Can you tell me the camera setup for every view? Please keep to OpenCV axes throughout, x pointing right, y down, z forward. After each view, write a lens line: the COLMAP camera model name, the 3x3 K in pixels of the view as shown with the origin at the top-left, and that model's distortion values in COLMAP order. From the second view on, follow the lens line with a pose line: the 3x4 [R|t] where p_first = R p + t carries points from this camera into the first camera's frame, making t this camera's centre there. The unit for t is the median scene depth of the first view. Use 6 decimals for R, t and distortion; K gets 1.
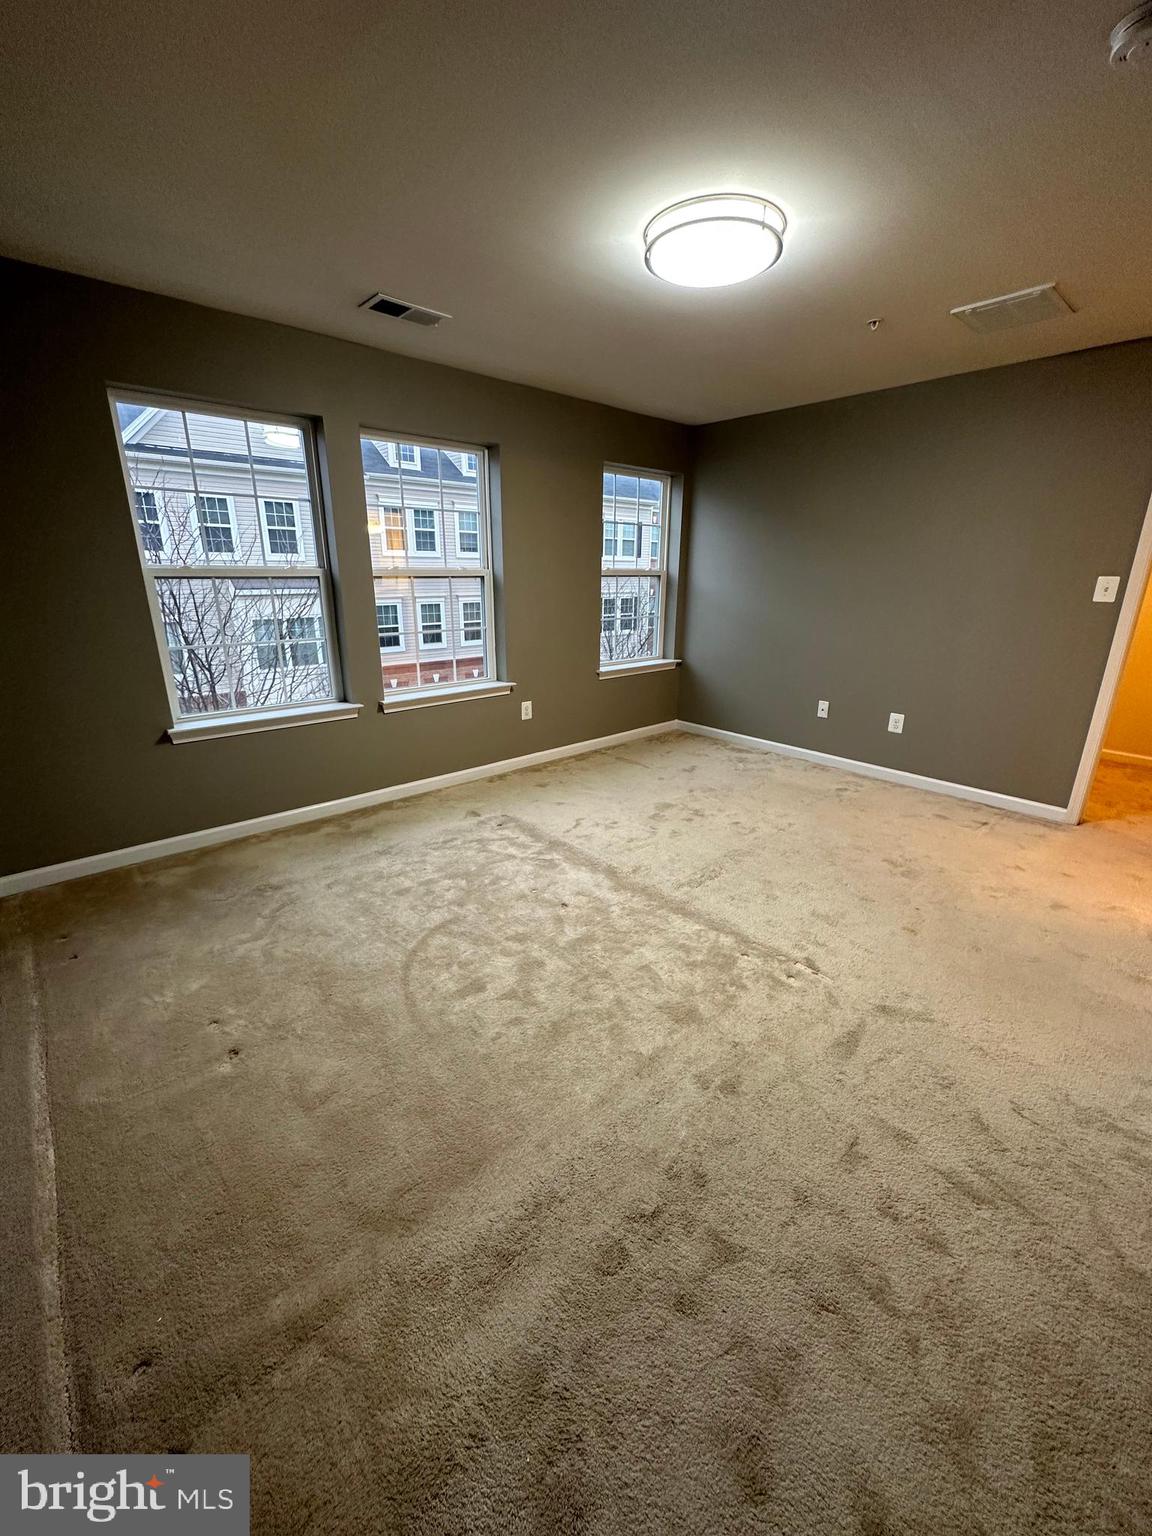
lens RADIAL K [[616.5, 0, 574.0], [0, 616.5, 759.5], [0, 0, 1]] dist [0.000322, 0.000306]
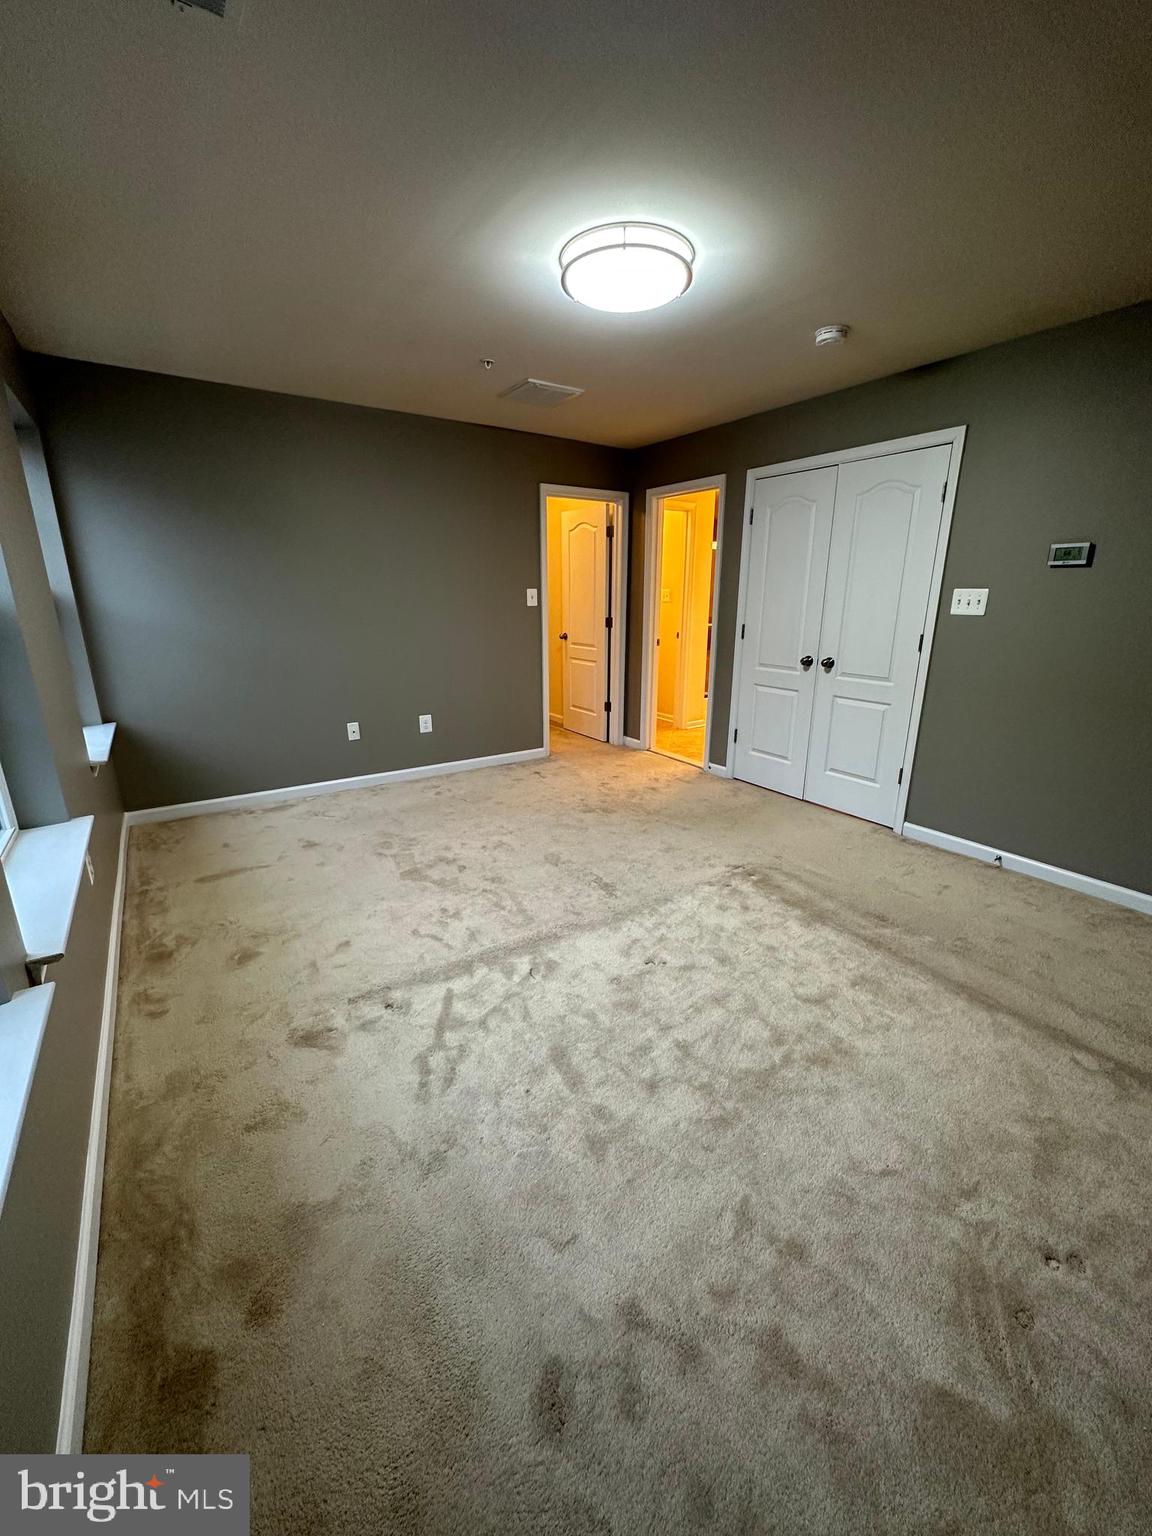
lens RADIAL K [[616.5, 0, 579.1], [0, 616.5, 760.6], [0, 0, 1]] dist [0.000322, 0.000306]
pose [[0.139511, -0.271223, 0.952352, -0.596471], [0.291633, 0.930355, 0.222237, -0.193842], [-0.946302, 0.246733, 0.208892, 0.636471]]
